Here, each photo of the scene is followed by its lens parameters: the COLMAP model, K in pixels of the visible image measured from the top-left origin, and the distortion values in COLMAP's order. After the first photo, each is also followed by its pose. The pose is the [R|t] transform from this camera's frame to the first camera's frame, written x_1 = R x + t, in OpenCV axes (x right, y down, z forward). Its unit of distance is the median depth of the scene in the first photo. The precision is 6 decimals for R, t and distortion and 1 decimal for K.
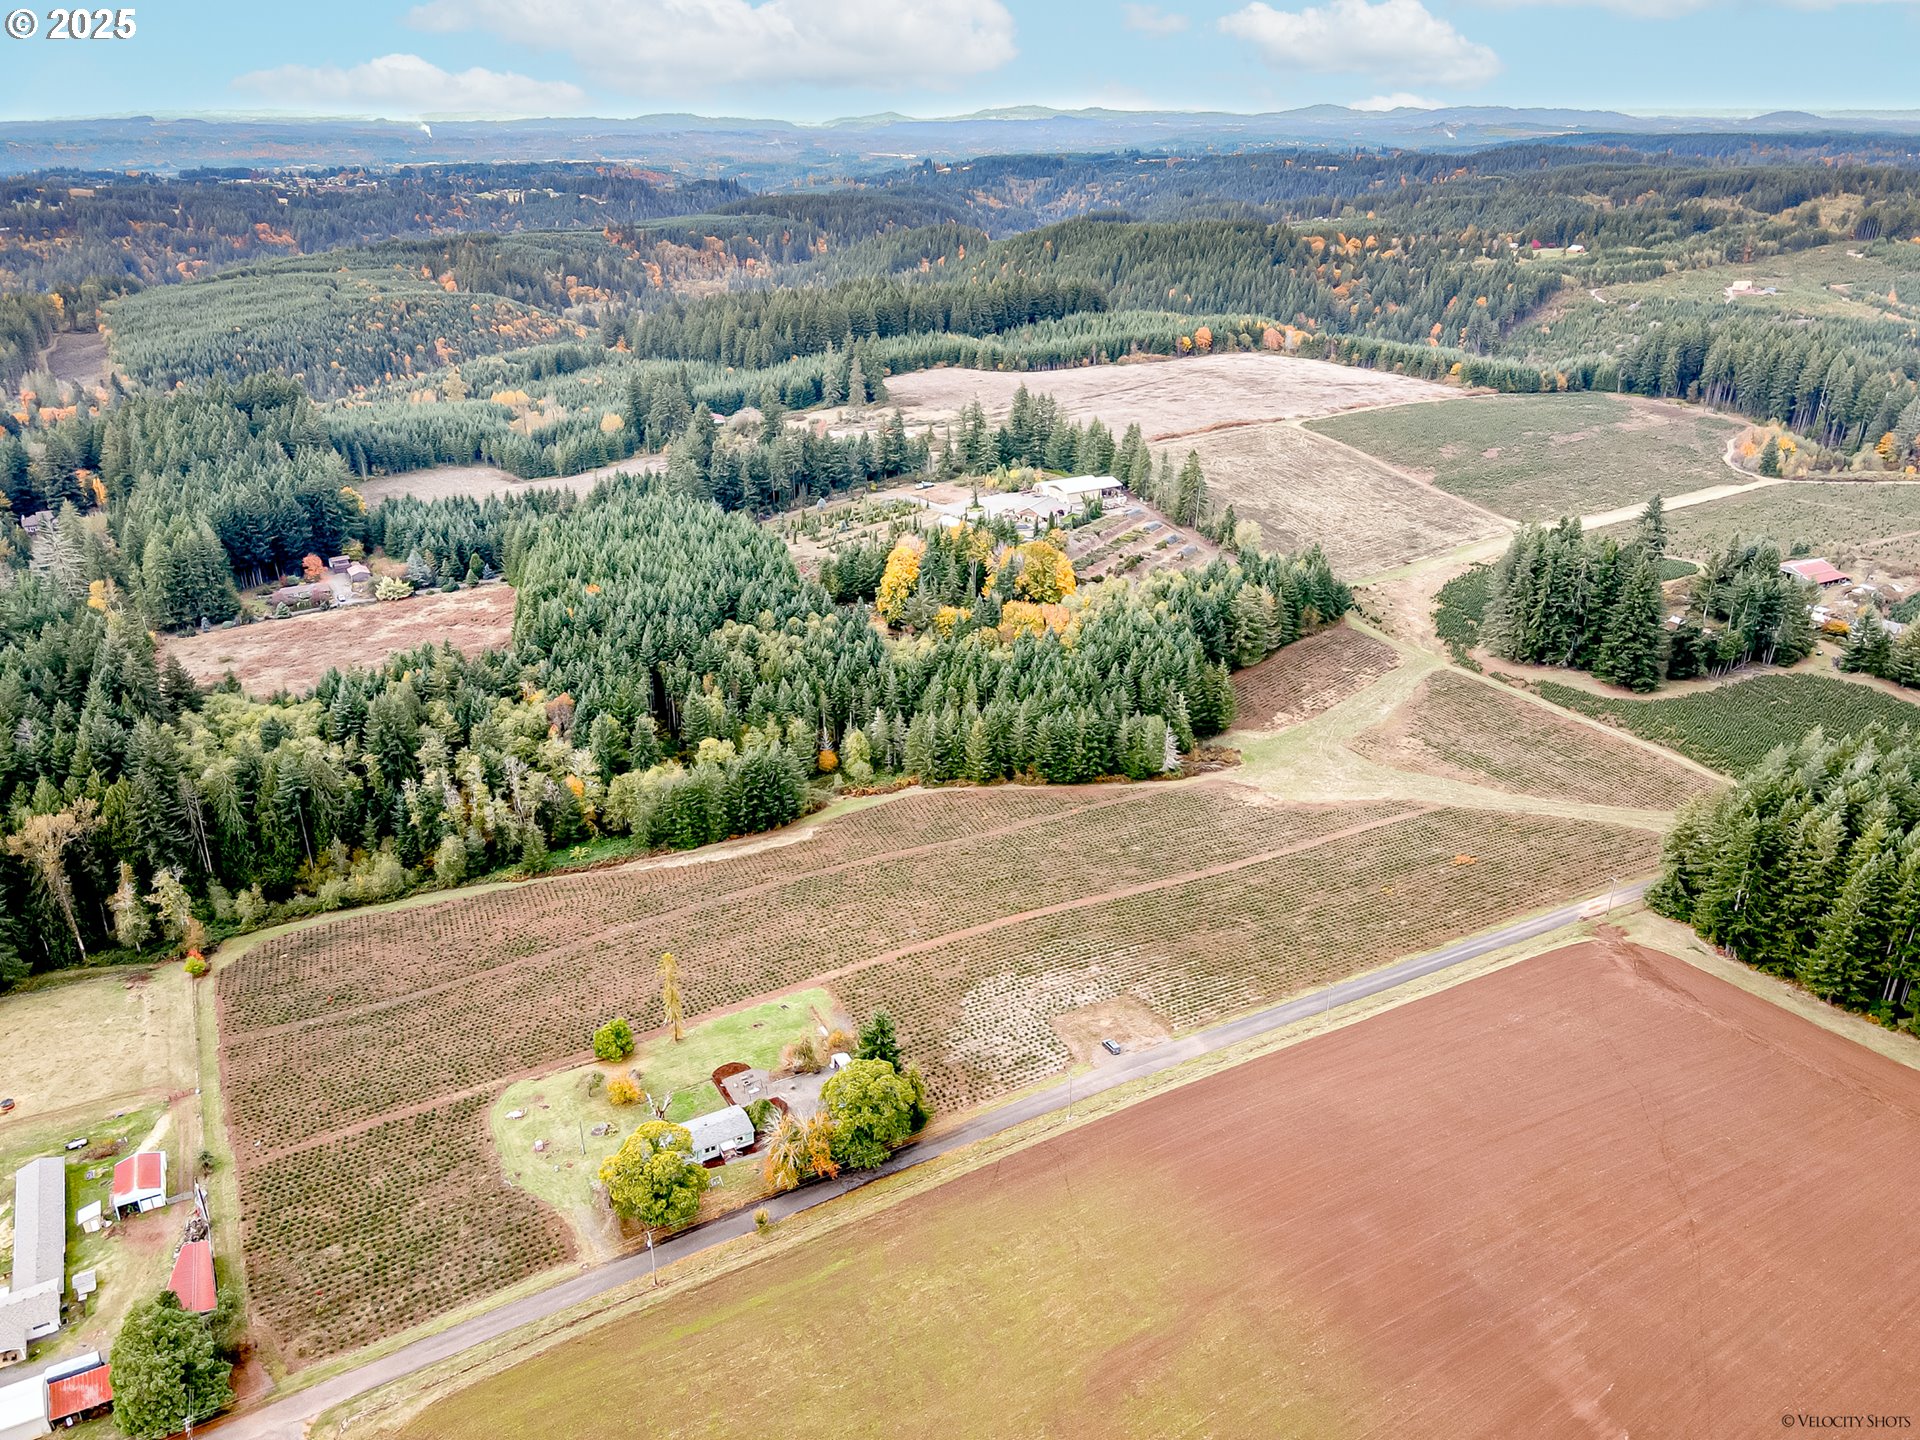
lens RADIAL K [[1409.0, 0, 960.0], [0, 1409.0, 720.0], [0, 0, 1]] dist [0.017421, -0.001930]
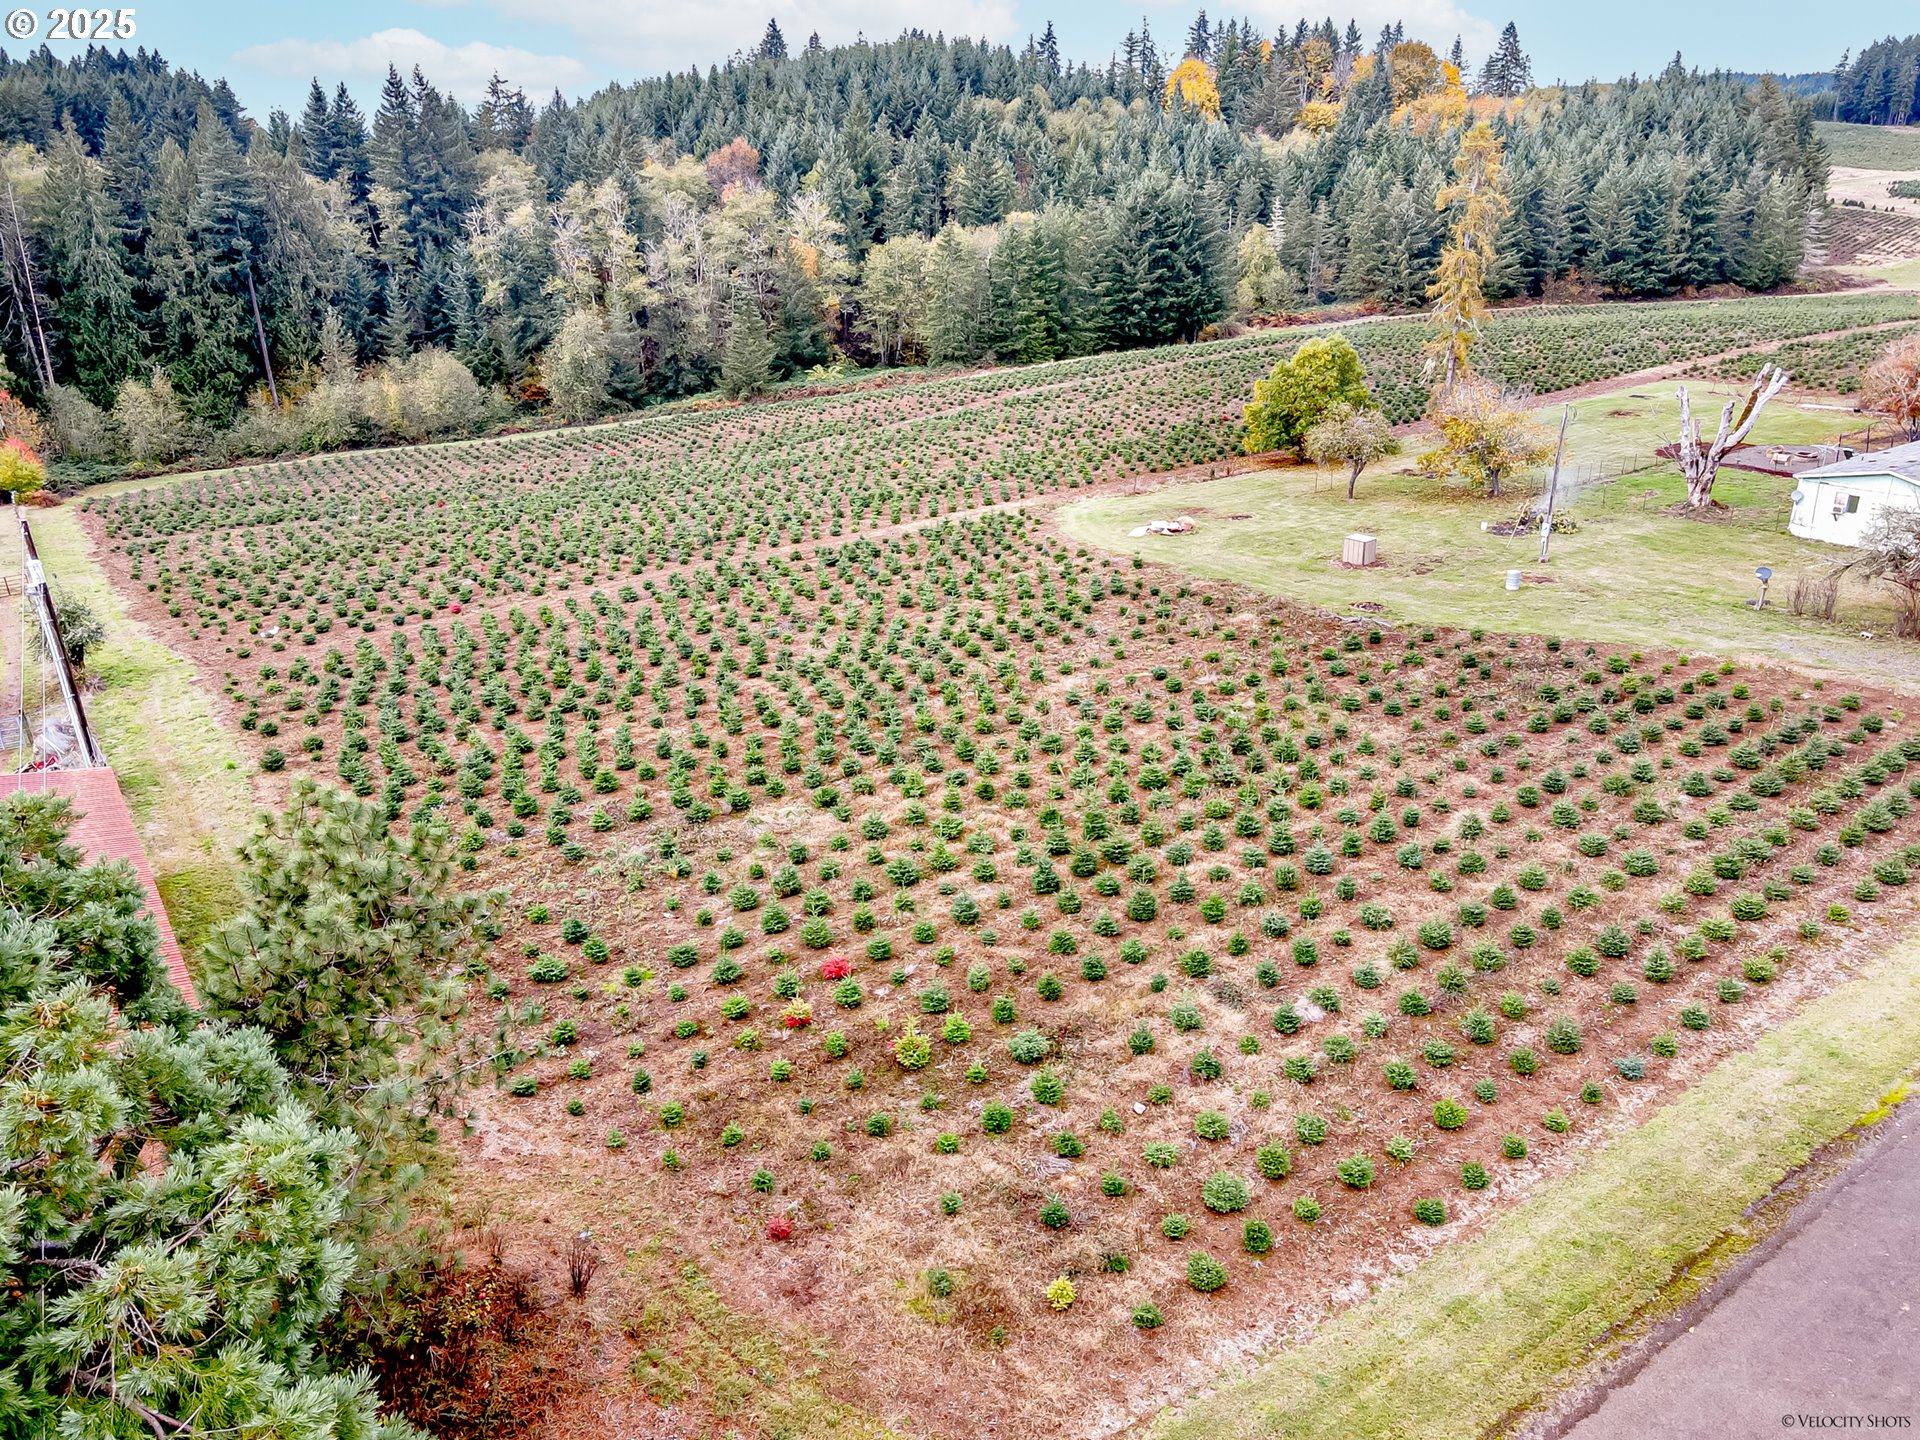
lens RADIAL K [[1409.0, 0, 960.0], [0, 1409.0, 720.0], [0, 0, 1]] dist [0.017421, -0.001930]
pose [[0.995500, -0.046251, 0.082712, -0.273441], [0.047821, 0.998709, -0.017105, 0.230444], [-0.081814, 0.020984, 0.996427, 0.508688]]
